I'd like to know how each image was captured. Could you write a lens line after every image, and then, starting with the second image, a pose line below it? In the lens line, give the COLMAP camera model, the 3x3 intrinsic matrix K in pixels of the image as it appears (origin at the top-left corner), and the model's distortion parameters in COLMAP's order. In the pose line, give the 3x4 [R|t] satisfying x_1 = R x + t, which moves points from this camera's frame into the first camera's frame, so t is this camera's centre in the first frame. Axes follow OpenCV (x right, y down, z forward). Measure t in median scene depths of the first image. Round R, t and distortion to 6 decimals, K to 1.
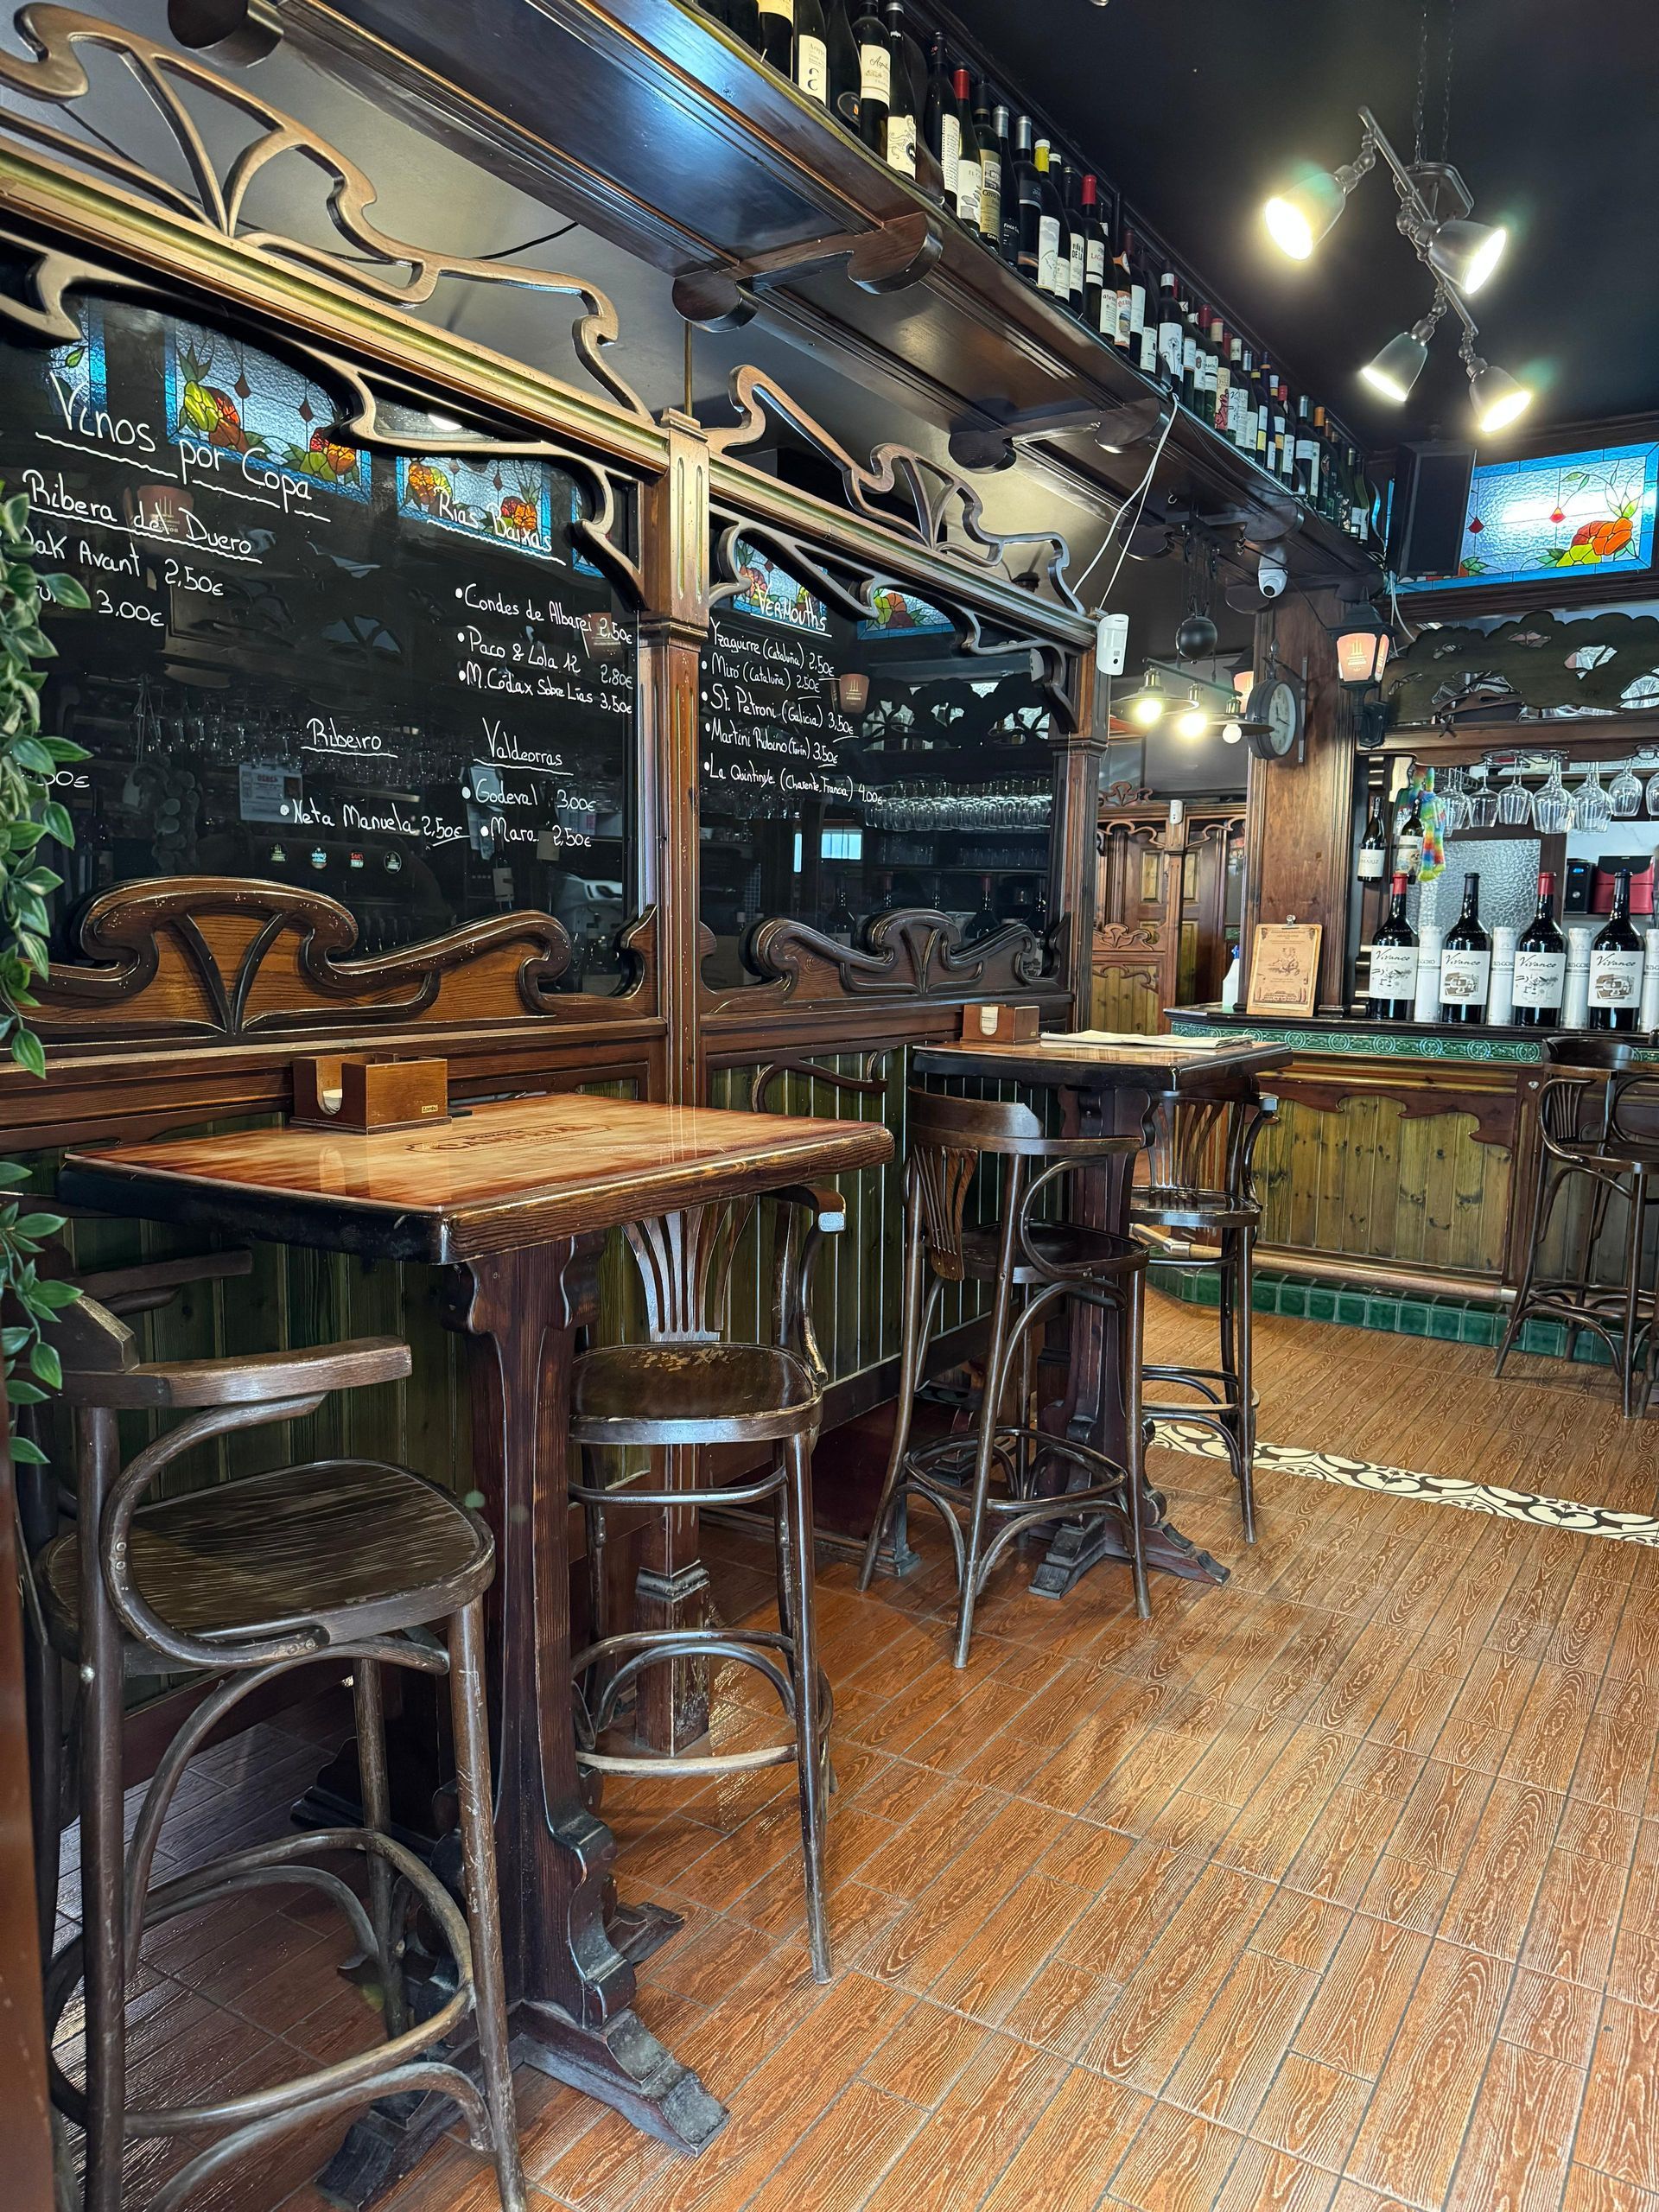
lens RADIAL K [[1548.5, 0, 841.4], [0, 1548.5, 1111.9], [0, 0, 1]] dist [0.064079, -0.076190]
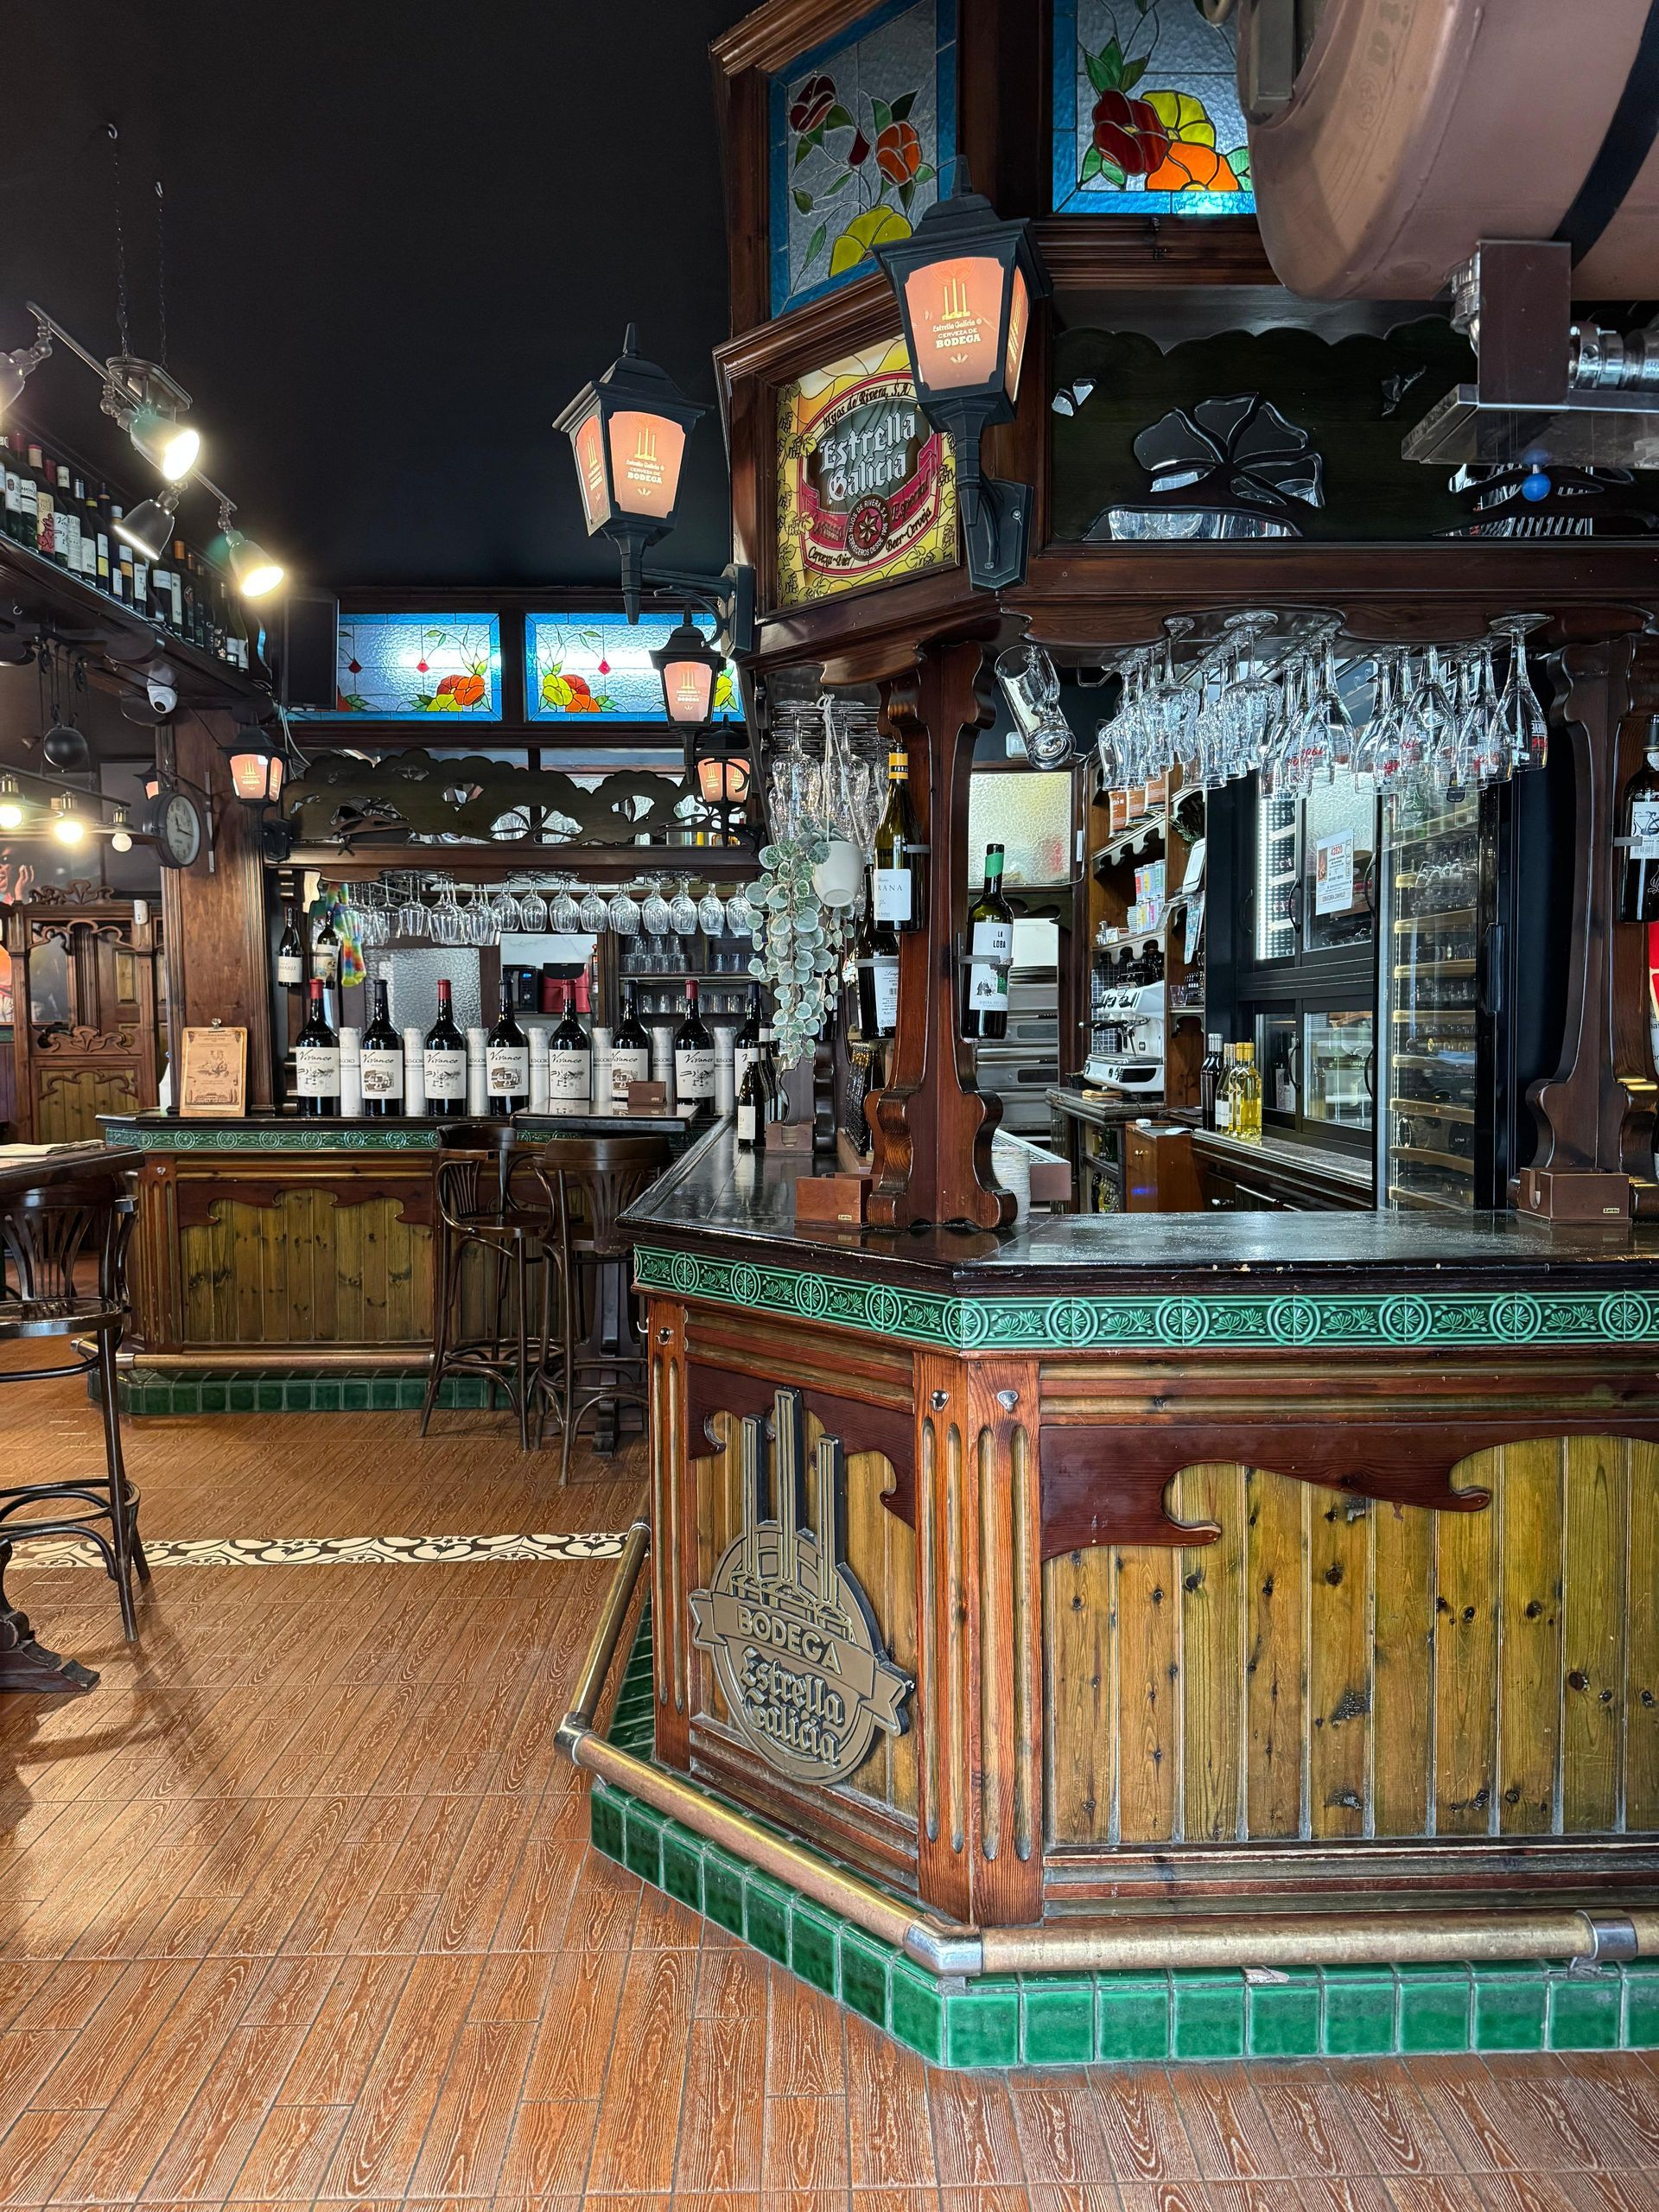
lens RADIAL K [[1548.5, 0, 844.3], [0, 1548.5, 1116.0], [0, 0, 1]] dist [0.064079, -0.076190]
pose [[0.838303, -0.053144, 0.542608, 0.079371], [0.084458, 0.995882, -0.032946, 0.006266], [-0.538623, 0.073446, 0.839340, -0.085478]]
